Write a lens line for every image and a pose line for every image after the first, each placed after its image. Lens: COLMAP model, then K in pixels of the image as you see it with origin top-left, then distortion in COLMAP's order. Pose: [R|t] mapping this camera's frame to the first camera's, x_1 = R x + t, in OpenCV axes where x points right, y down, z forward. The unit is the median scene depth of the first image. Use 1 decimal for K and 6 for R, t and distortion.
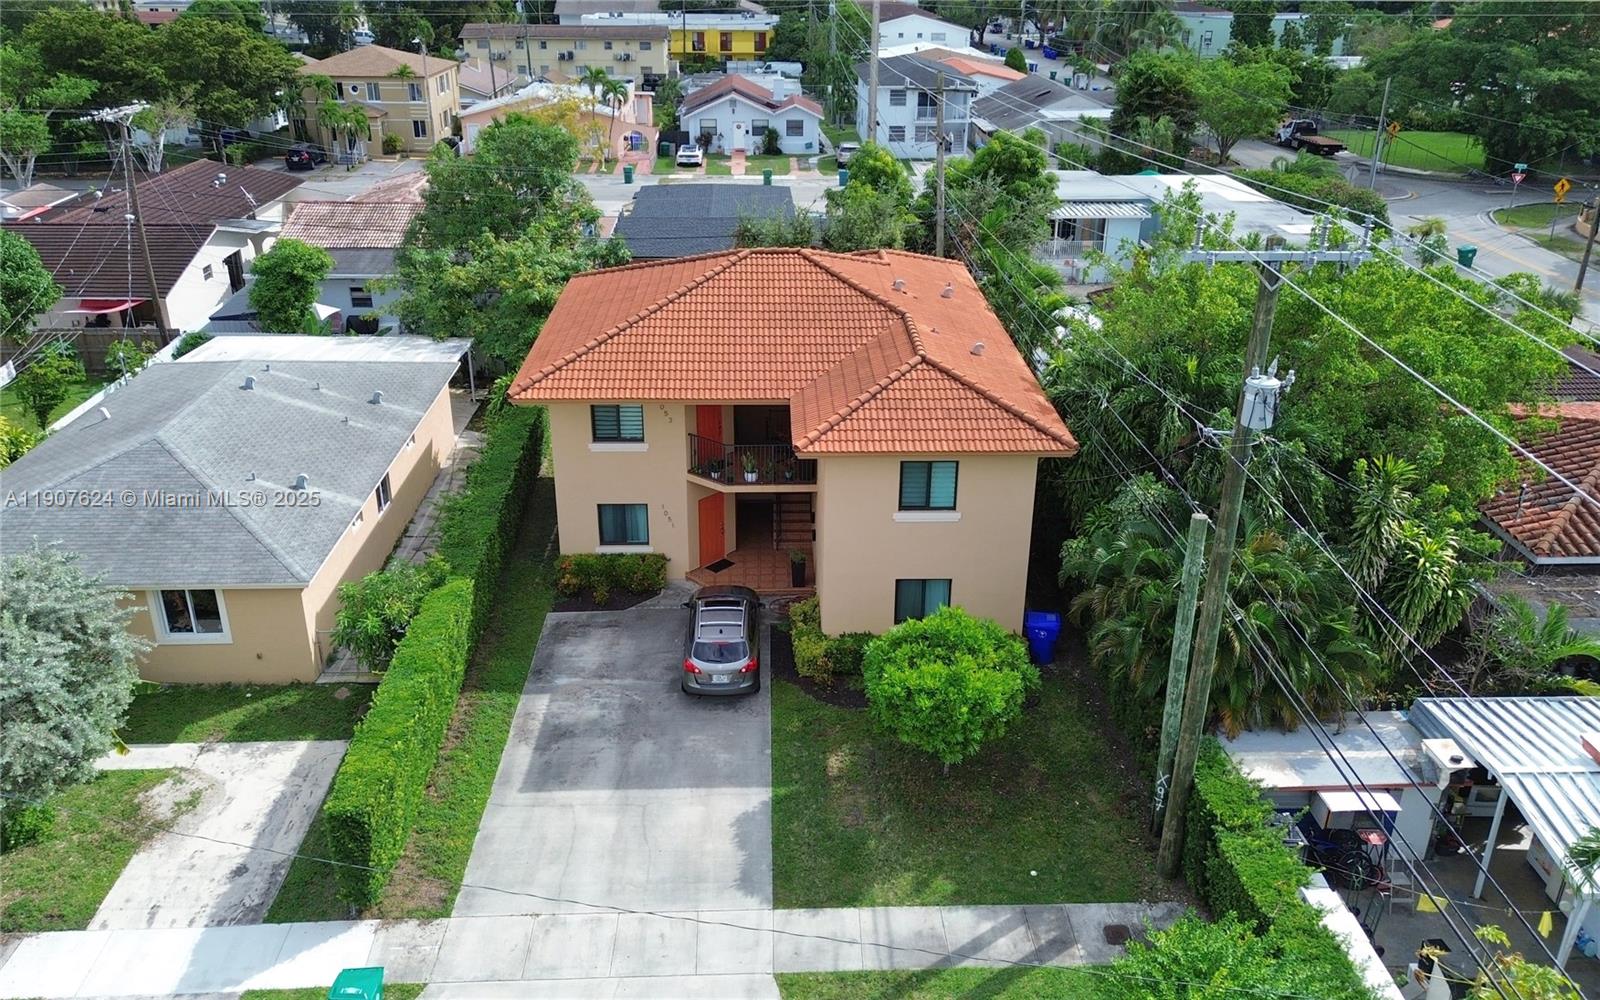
lens RADIAL K [[1258.8, 0, 800.0], [0, 1258.8, 500.0], [0, 0, 1]] dist [0.039821, -0.001628]
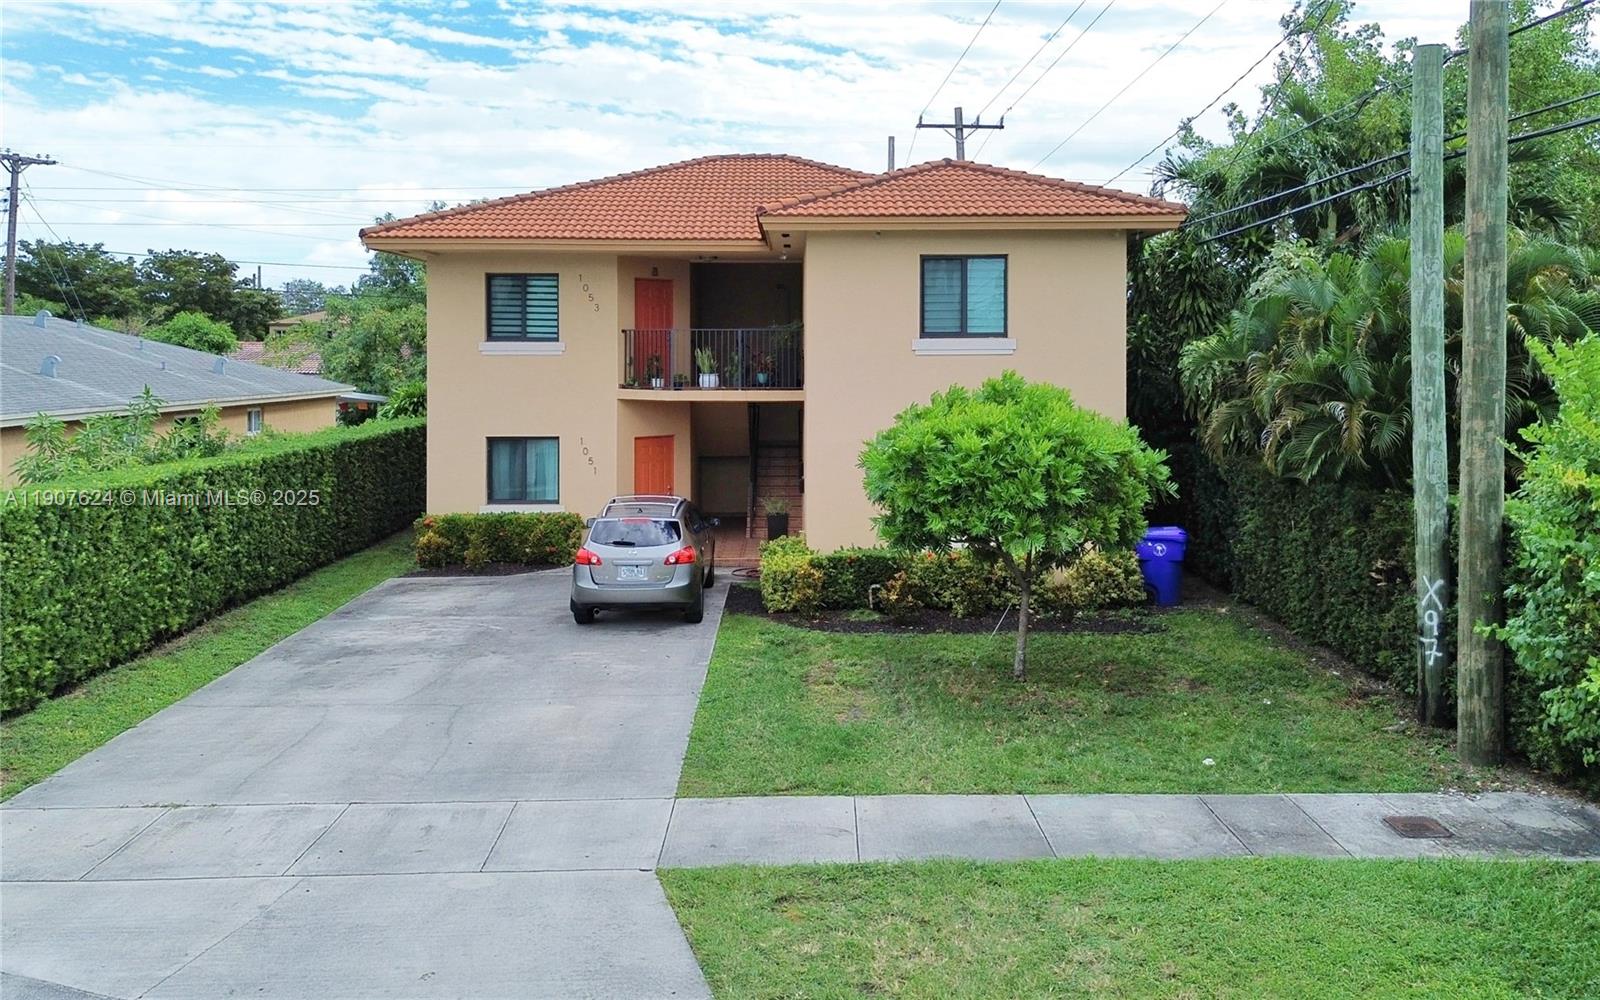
lens RADIAL K [[1311.7, 0, 809.9], [0, 1311.7, 393.5], [0, 0, 1]] dist [0.044929, 0.001543]
pose [[0.999912, -0.004802, -0.012400, 0.027495], [-0.000251, 0.925531, -0.378672, 0.280164], [0.013295, 0.378641, 0.925448, 0.363531]]
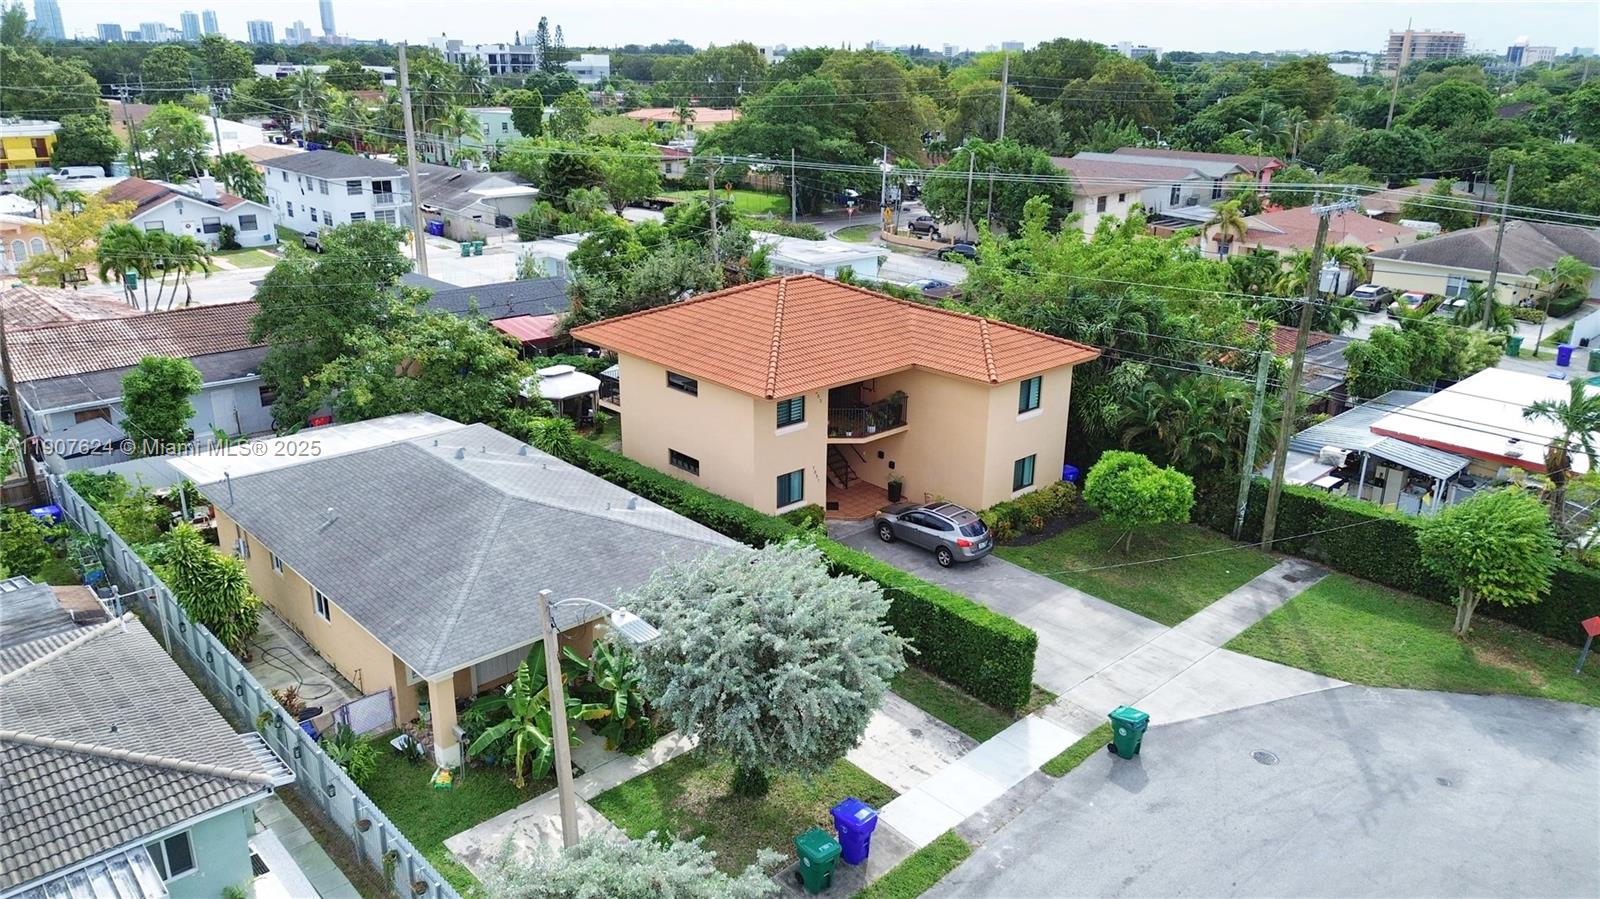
lens RADIAL K [[1126.0, 0, 800.0], [0, 1126.0, 449.5], [0, 0, 1]] dist [0.013985, -0.003387]
pose [[0.760298, -0.213787, 0.613386, -0.947705], [0.257603, 0.966094, 0.017417, -0.042519], [-0.596312, 0.144768, 0.789591, 0.062150]]
